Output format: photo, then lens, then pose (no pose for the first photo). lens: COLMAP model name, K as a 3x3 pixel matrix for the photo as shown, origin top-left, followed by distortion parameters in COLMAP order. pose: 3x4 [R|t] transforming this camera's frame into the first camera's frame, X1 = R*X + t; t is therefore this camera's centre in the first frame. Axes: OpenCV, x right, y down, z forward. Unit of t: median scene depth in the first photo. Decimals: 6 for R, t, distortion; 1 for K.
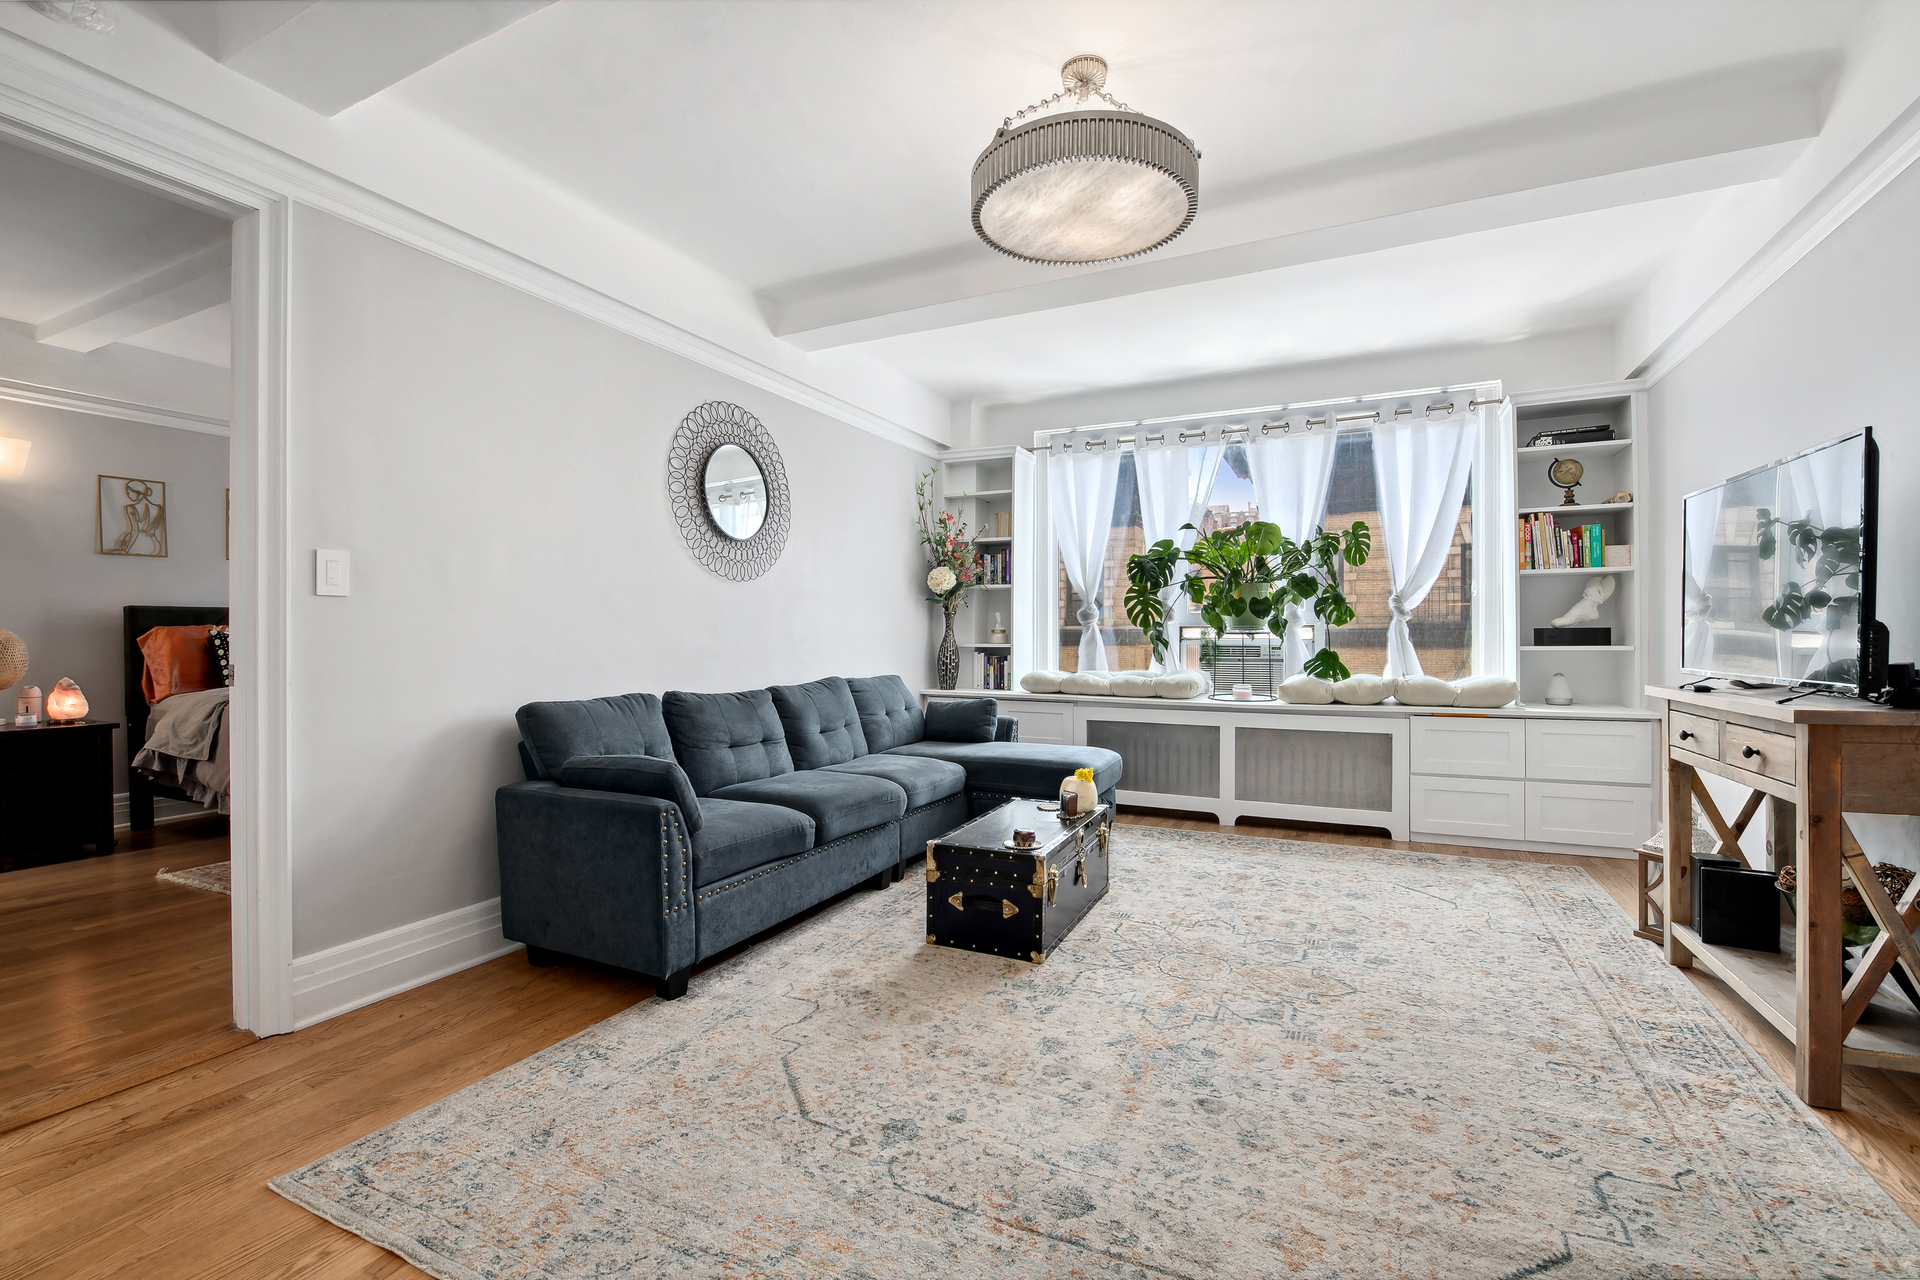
lens RADIAL K [[839.7, 0, 946.9], [0, 839.7, 643.6], [0, 0, 1]] dist [-0.001411, 0.000027]
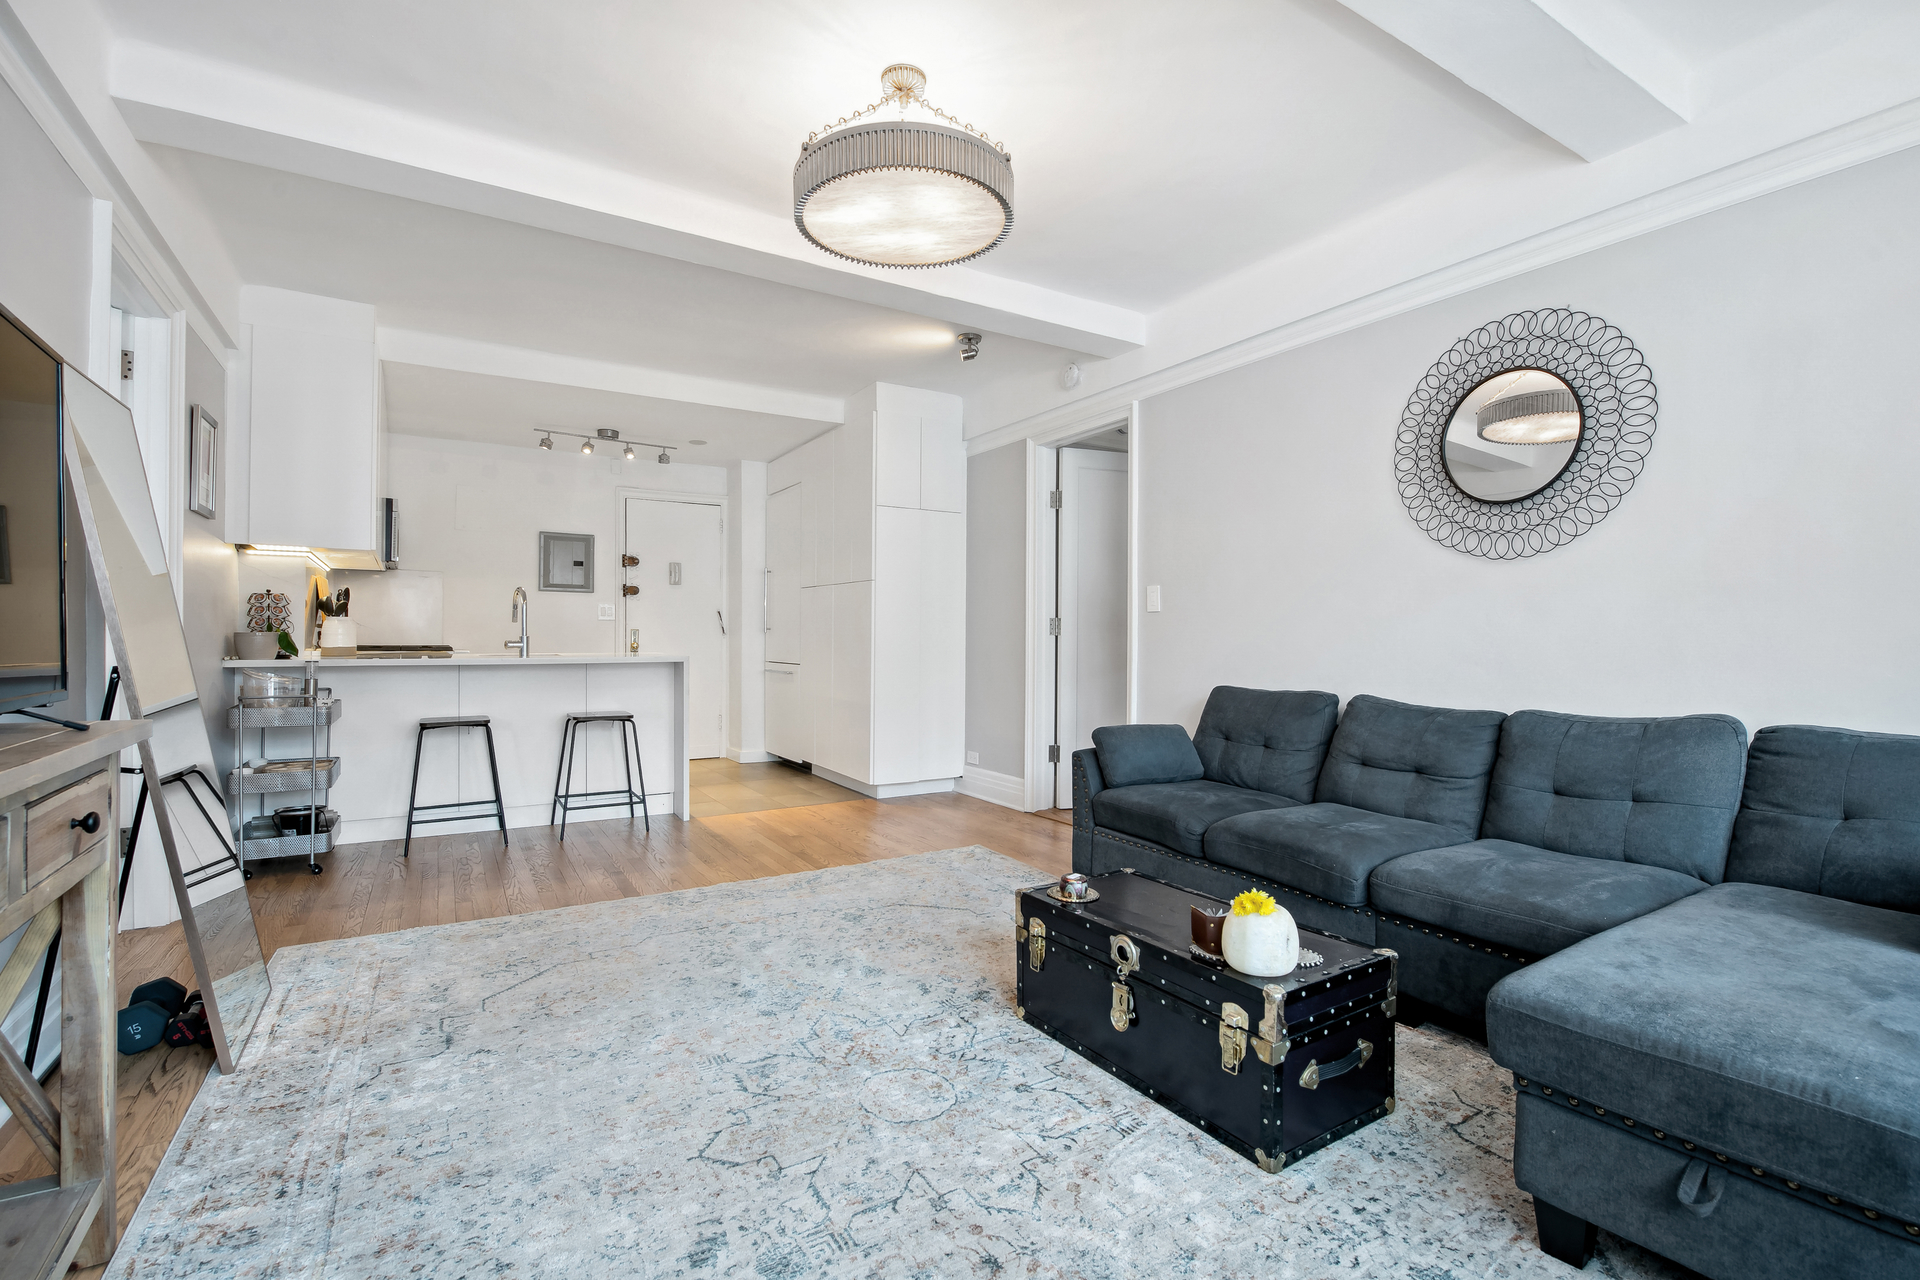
lens RADIAL K [[839.7, 0, 950.2], [0, 839.7, 637.8], [0, 0, 1]] dist [-0.001411, 0.000027]
pose [[-0.533663, -0.003071, -0.845692, 0.513573], [-0.017090, 0.999828, 0.007154, -0.003547], [0.845524, 0.018270, -0.533624, 0.821738]]
